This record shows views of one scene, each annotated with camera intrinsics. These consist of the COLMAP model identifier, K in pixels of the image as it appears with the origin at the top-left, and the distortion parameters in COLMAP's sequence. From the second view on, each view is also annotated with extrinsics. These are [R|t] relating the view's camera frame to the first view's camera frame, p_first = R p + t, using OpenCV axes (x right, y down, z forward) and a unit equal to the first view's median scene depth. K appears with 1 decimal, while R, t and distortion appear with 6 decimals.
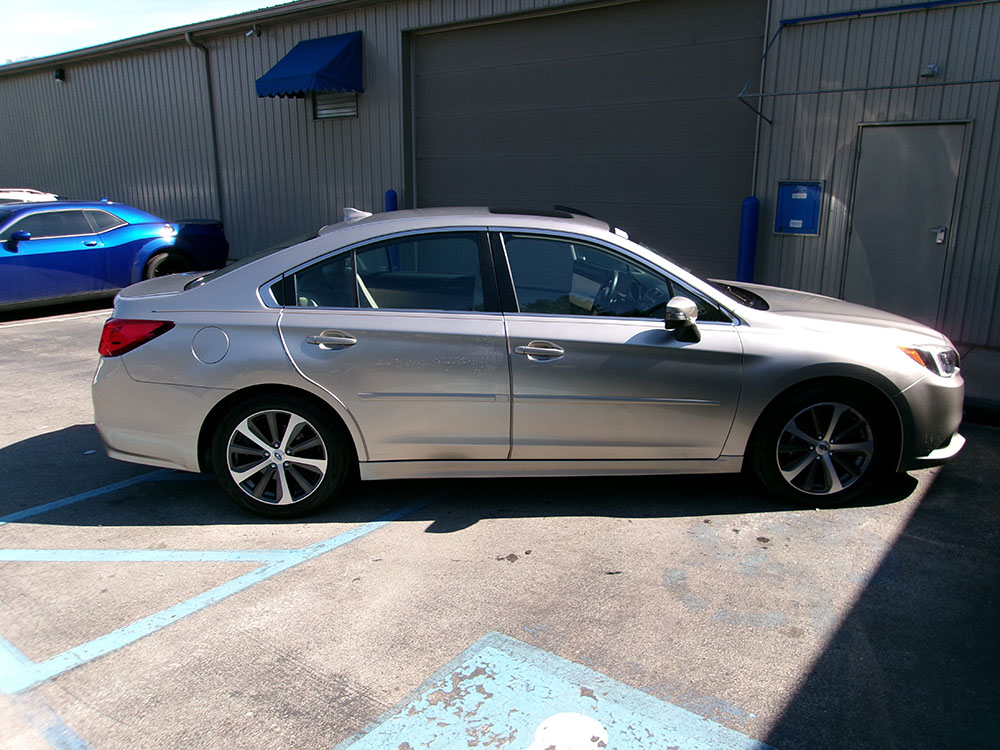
lens RADIAL K [[777.9, 0, 502.0], [0, 777.9, 367.9], [0, 0, 1]] dist [-0.028642, 0.051726]
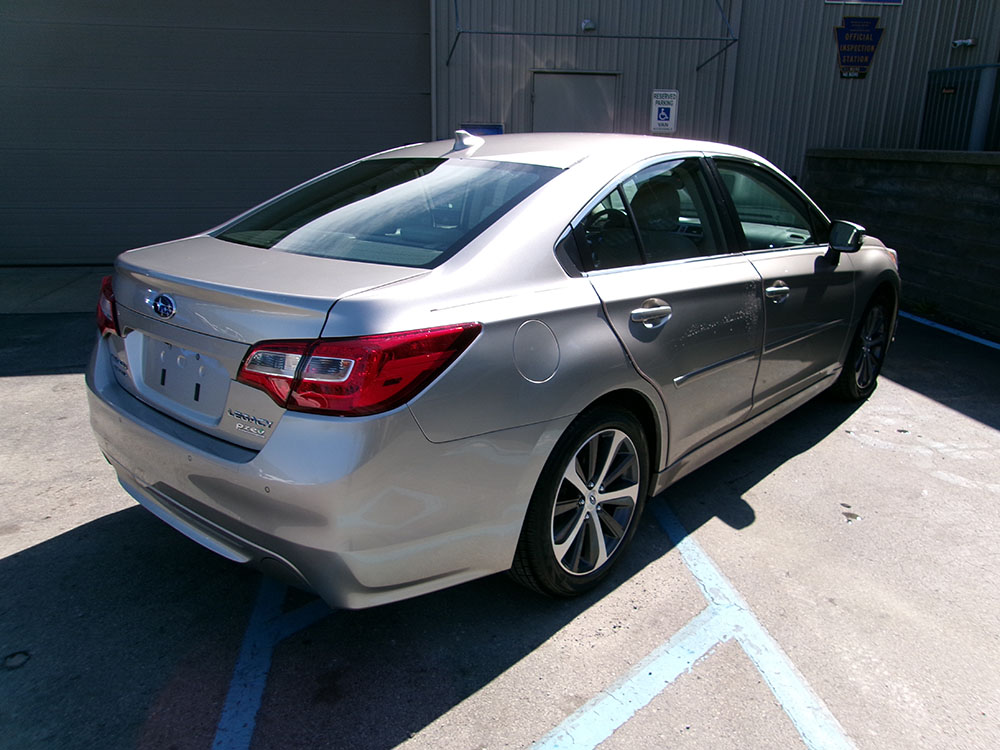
lens RADIAL K [[777.9, 0, 495.4], [0, 777.9, 372.1], [0, 0, 1]] dist [-0.028642, 0.051726]
pose [[0.699802, -0.200364, 0.685661, -0.417938], [0.162446, 0.979346, 0.120388, -0.047727], [-0.695621, 0.027135, 0.717897, 0.303505]]
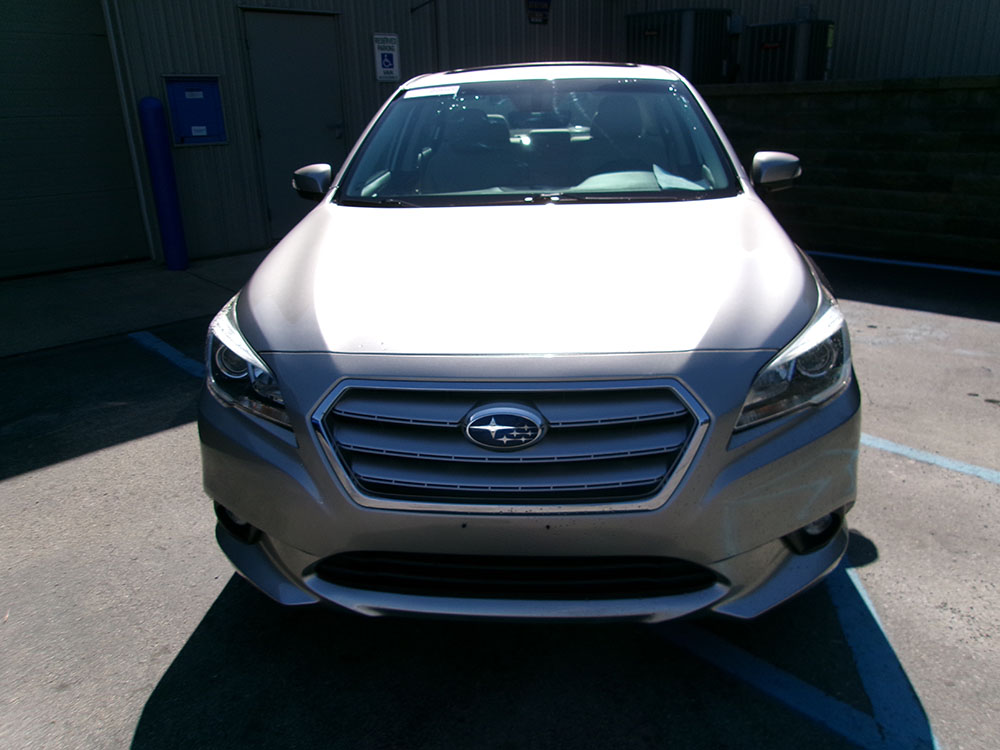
lens RADIAL K [[777.9, 0, 502.6], [0, 777.9, 381.6], [0, 0, 1]] dist [-0.028642, 0.051726]
pose [[0.163862, -0.342936, 0.924956, -0.475303], [0.269154, 0.917597, 0.292526, -0.111908], [-0.949055, 0.201022, 0.242662, 0.640355]]
